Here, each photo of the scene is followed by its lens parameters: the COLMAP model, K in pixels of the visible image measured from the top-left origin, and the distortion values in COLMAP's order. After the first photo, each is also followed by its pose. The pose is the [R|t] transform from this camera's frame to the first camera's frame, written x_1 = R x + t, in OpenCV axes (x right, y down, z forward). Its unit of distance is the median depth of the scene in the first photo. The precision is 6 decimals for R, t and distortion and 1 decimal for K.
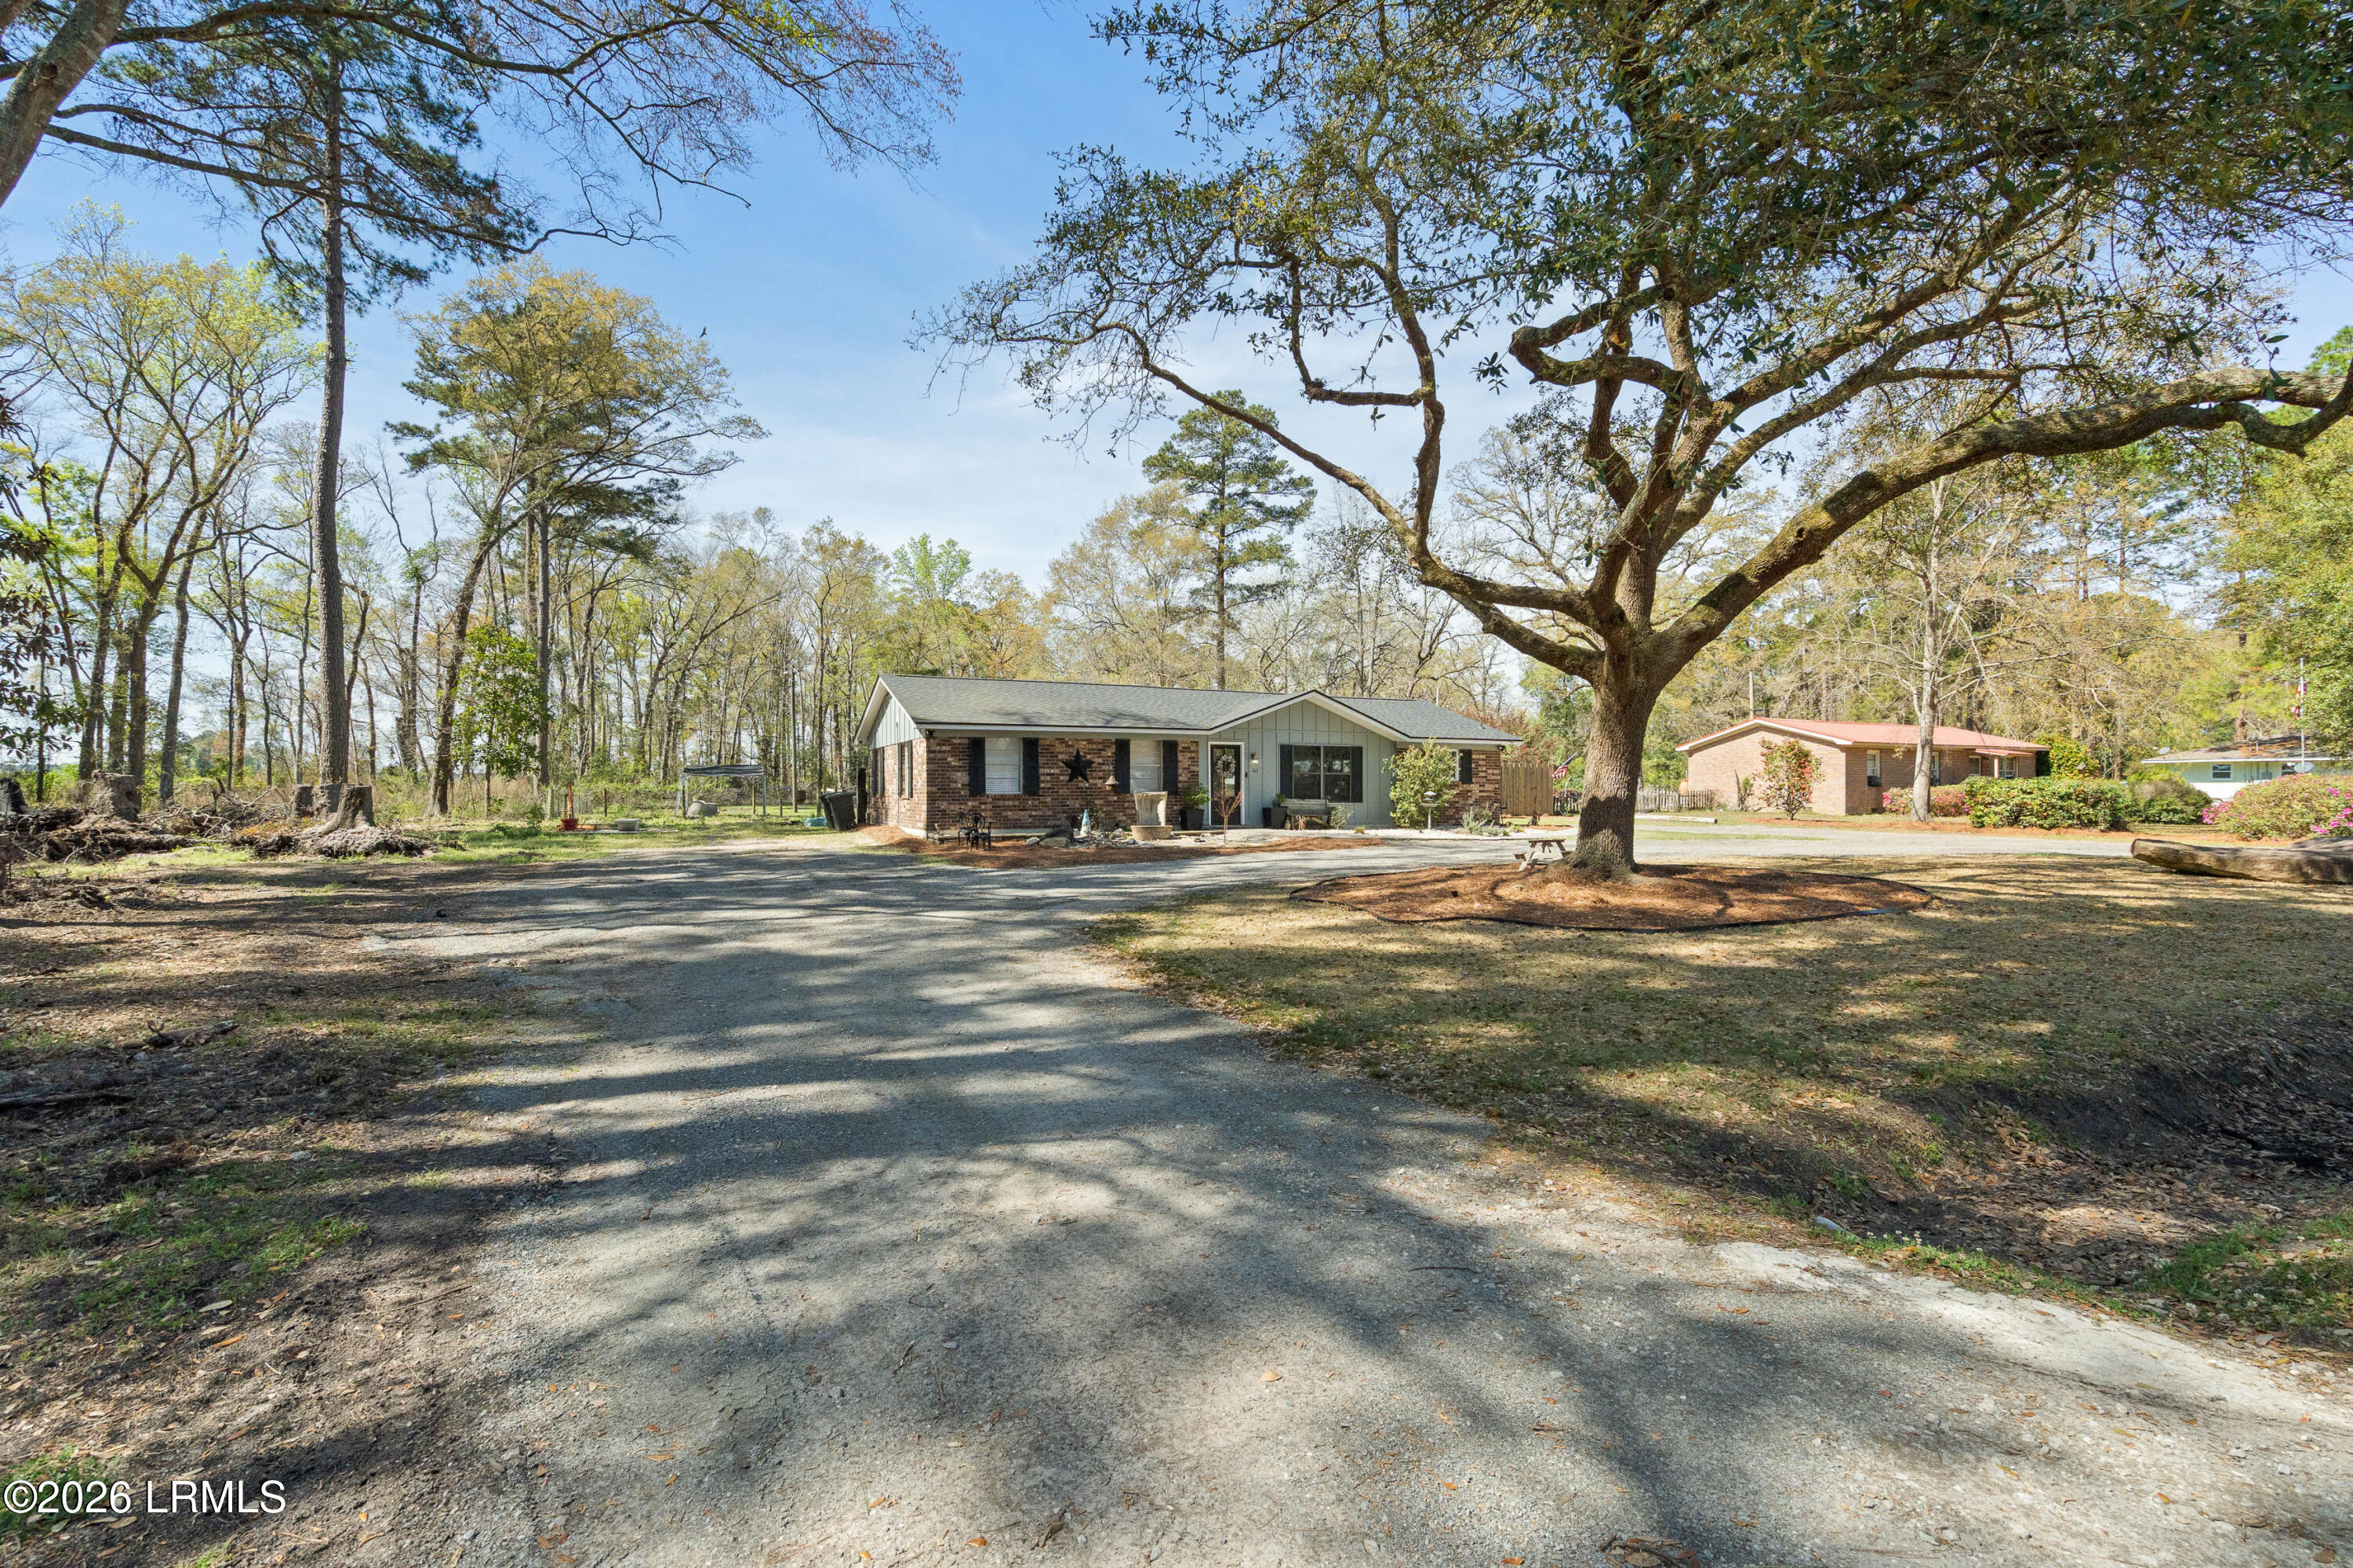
lens RADIAL K [[1098.1, 0, 1184.4], [0, 1098.1, 786.7], [0, 0, 1]] dist [-0.047538, 0.016816]
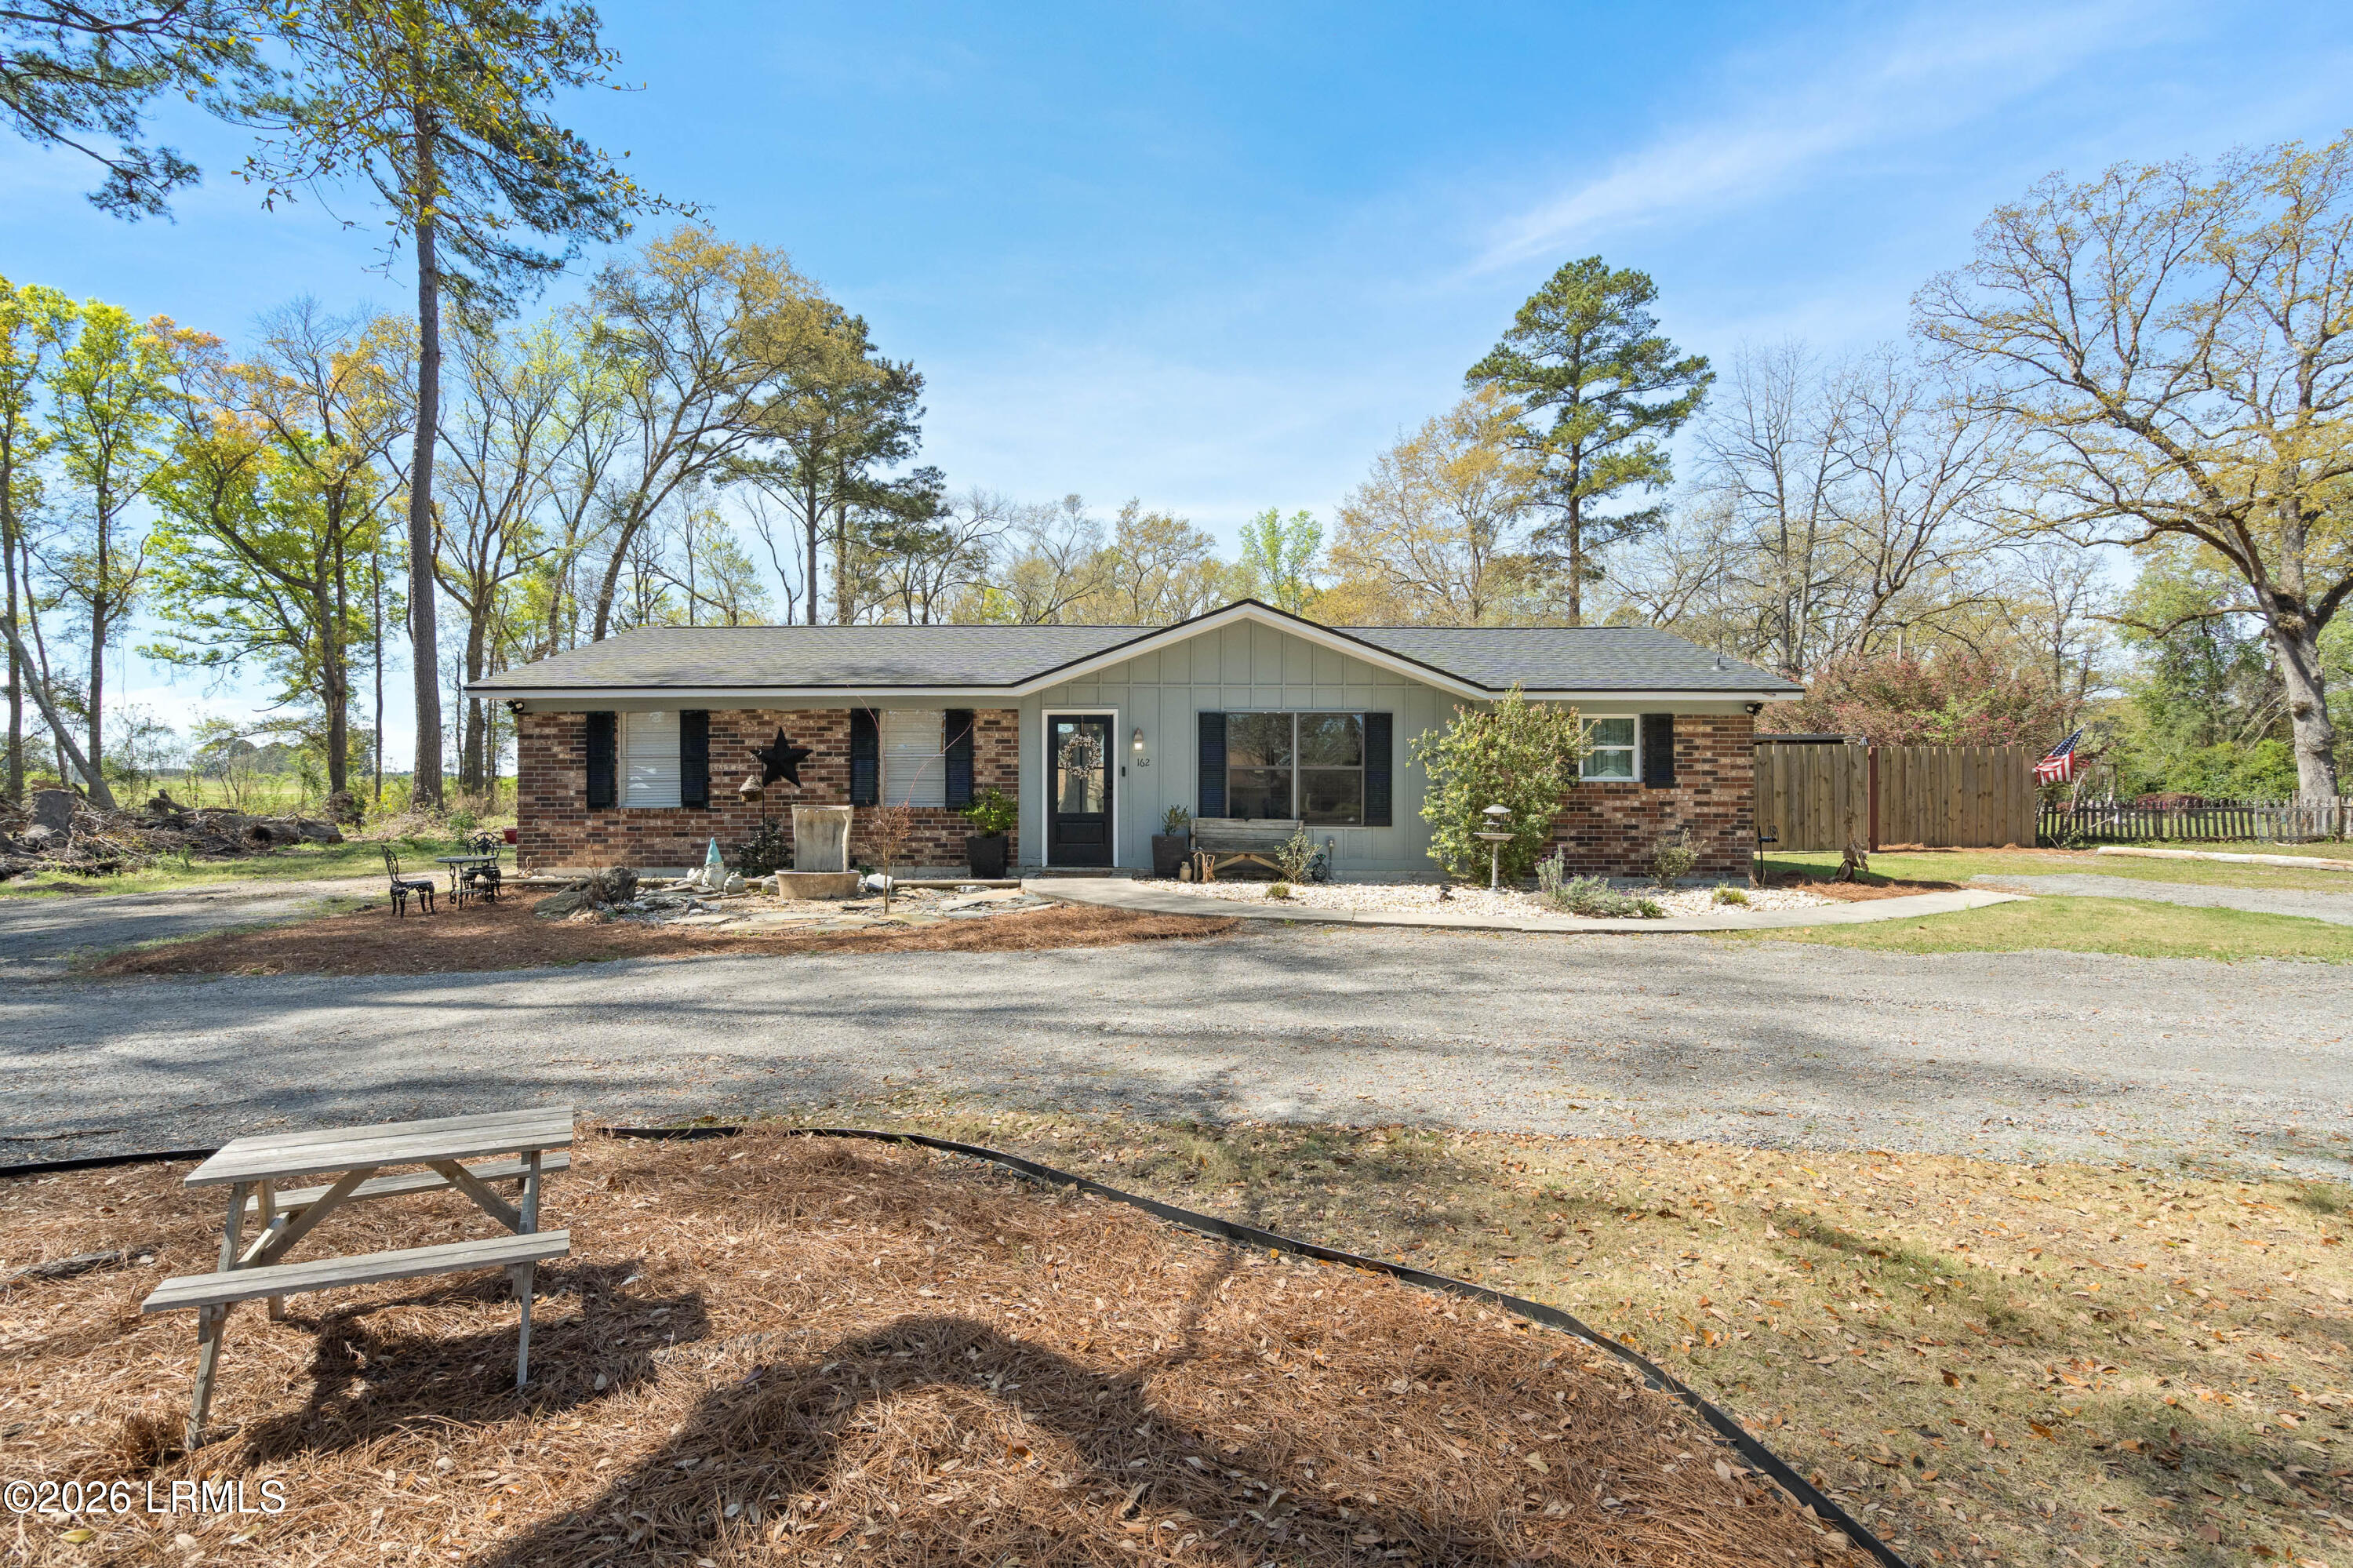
lens RADIAL K [[1098.1, 0, 1164.0], [0, 1098.1, 779.4], [0, 0, 1]] dist [-0.047538, 0.016816]
pose [[0.888055, -0.005538, -0.459704, 0.126037], [0.000439, 0.999937, -0.011197, -0.000586], [0.459737, 0.009741, 0.888002, 0.220328]]
